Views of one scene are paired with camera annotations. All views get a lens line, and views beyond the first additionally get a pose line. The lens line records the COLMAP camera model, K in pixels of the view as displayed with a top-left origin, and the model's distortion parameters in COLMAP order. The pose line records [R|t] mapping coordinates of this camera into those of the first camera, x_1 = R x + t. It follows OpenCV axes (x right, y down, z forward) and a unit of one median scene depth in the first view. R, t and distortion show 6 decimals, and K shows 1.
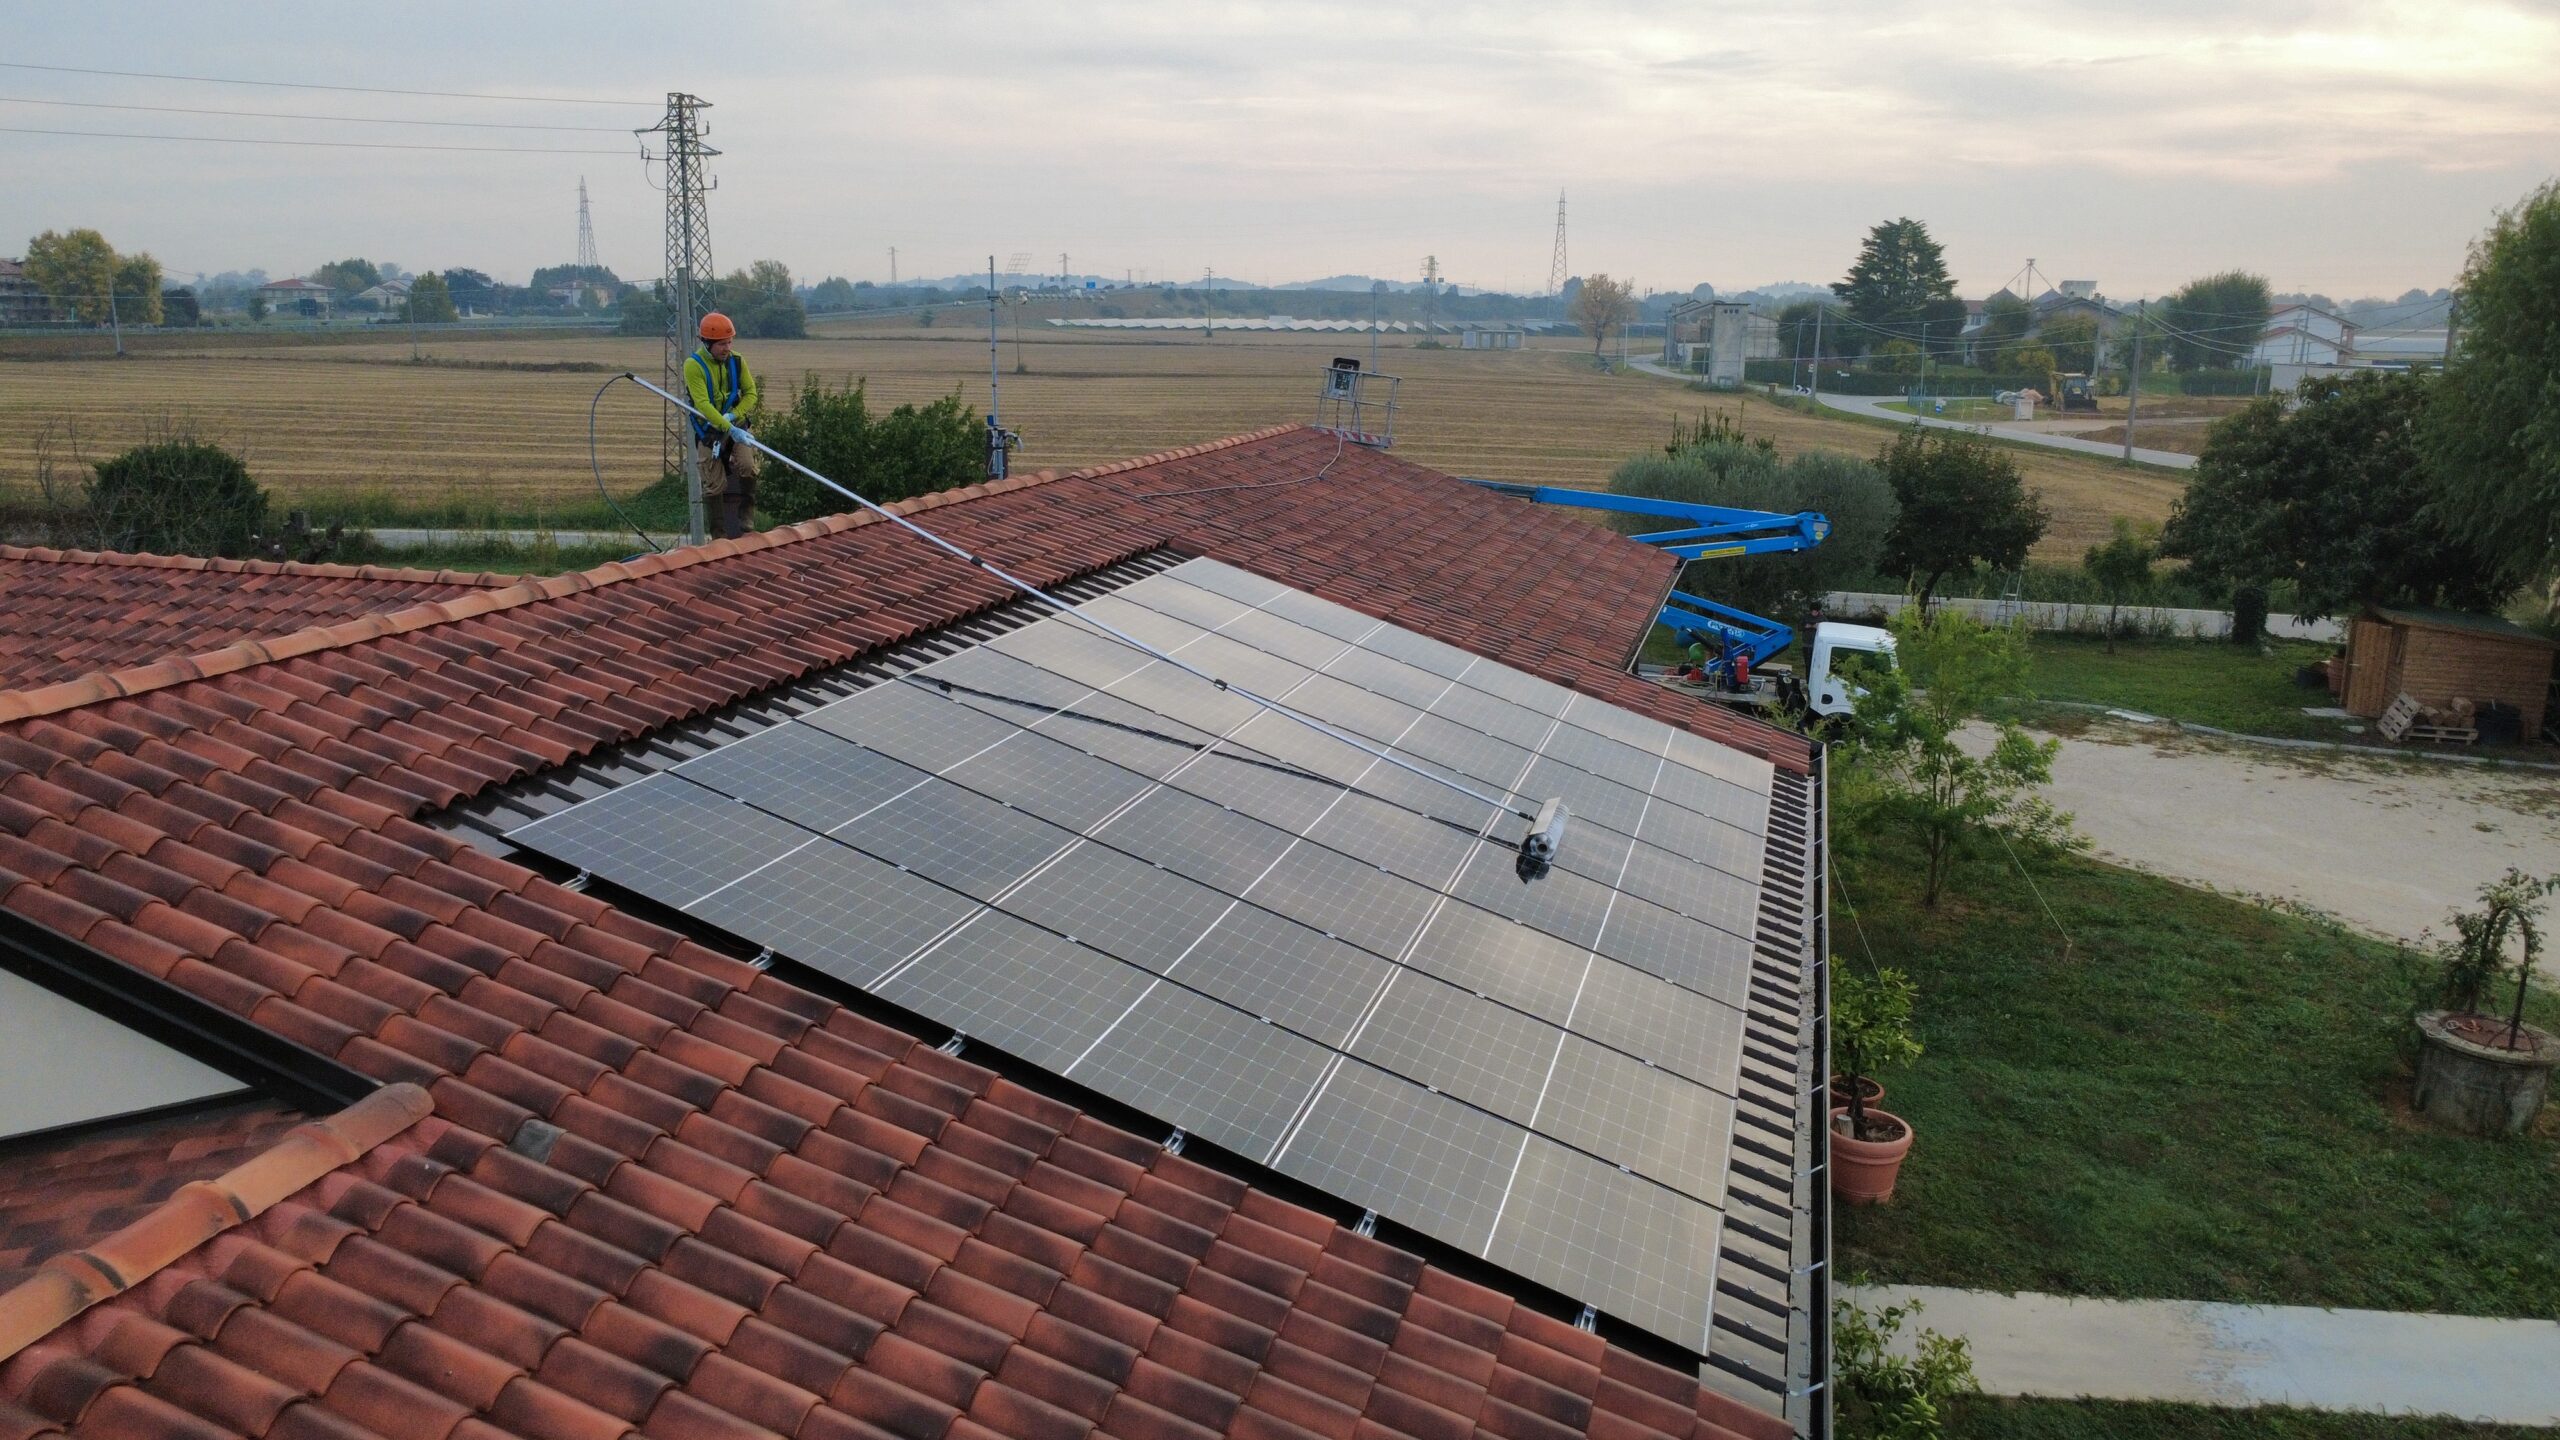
lens RADIAL K [[1860.8, 0, 1280.8], [0, 1860.8, 717.0], [0, 0, 1]] dist [-0.002301, 0.004459]
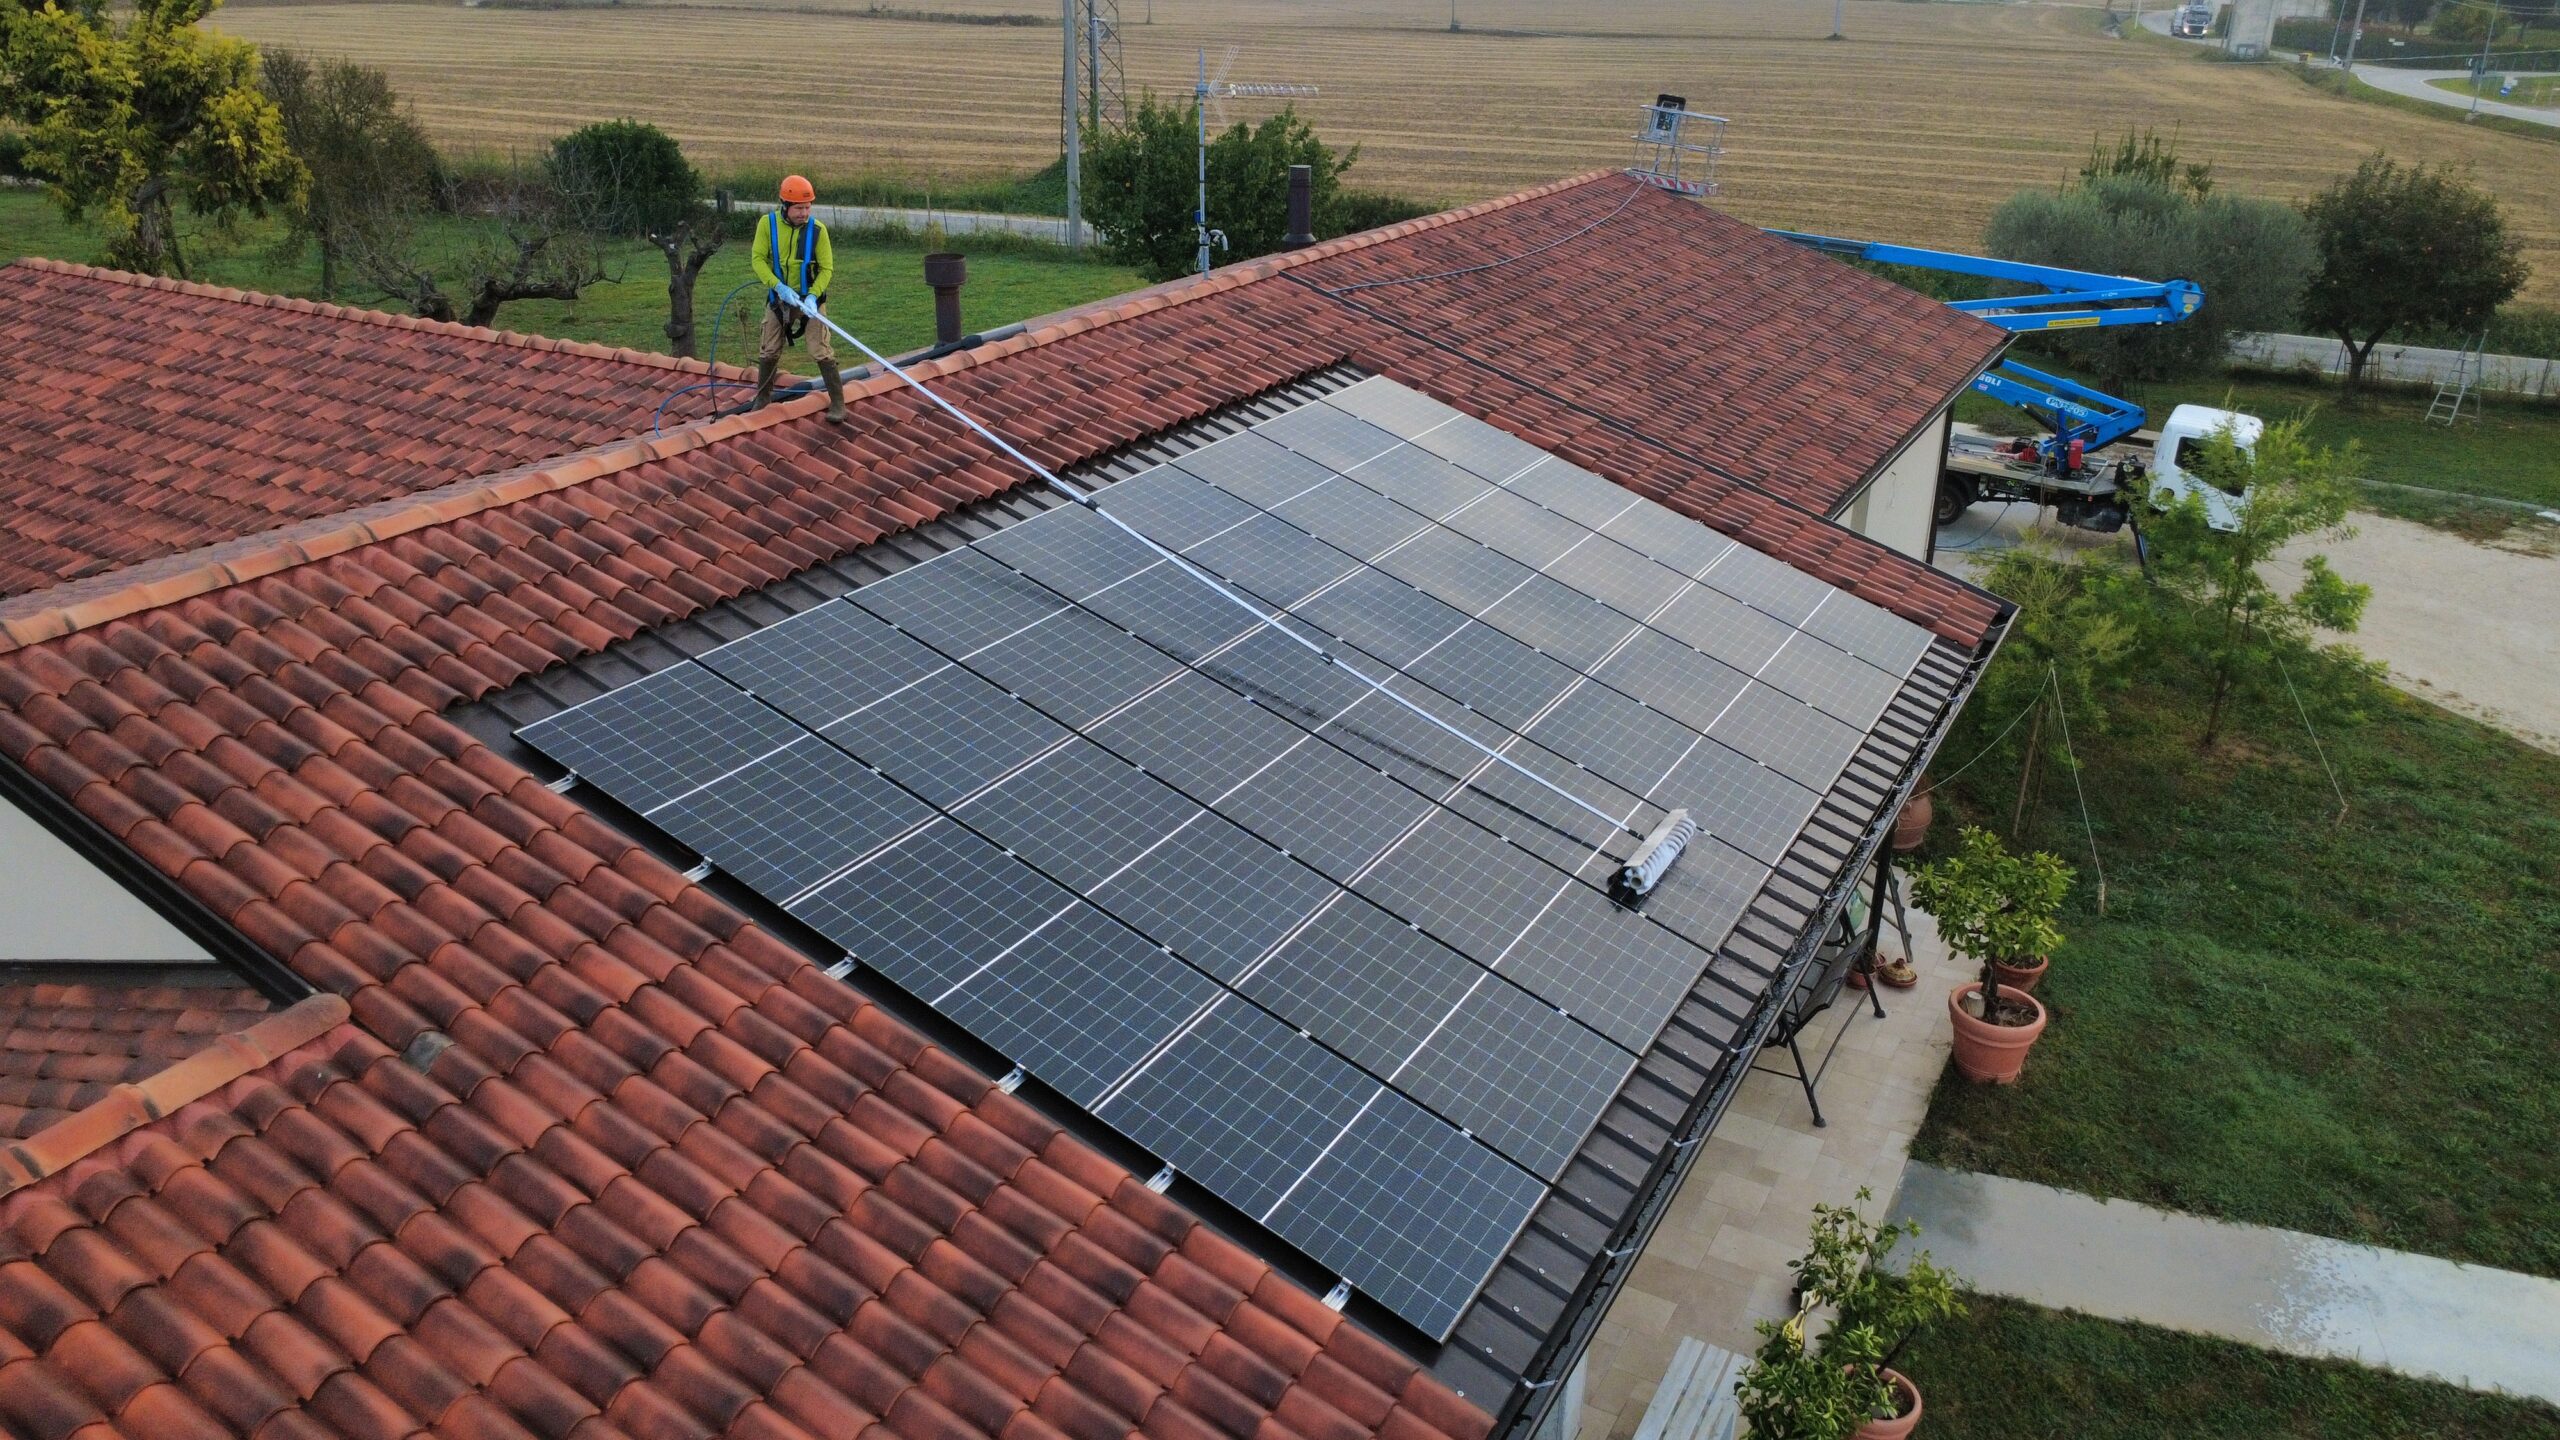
lens RADIAL K [[1860.8, 0, 1280.1], [0, 1860.8, 718.4], [0, 0, 1]] dist [-0.002301, 0.004459]
pose [[0.972367, 0.089578, -0.215588, 0.114097], [-0.050021, 0.981952, 0.182397, -0.069739], [0.228036, -0.166573, 0.959298, -0.000057]]
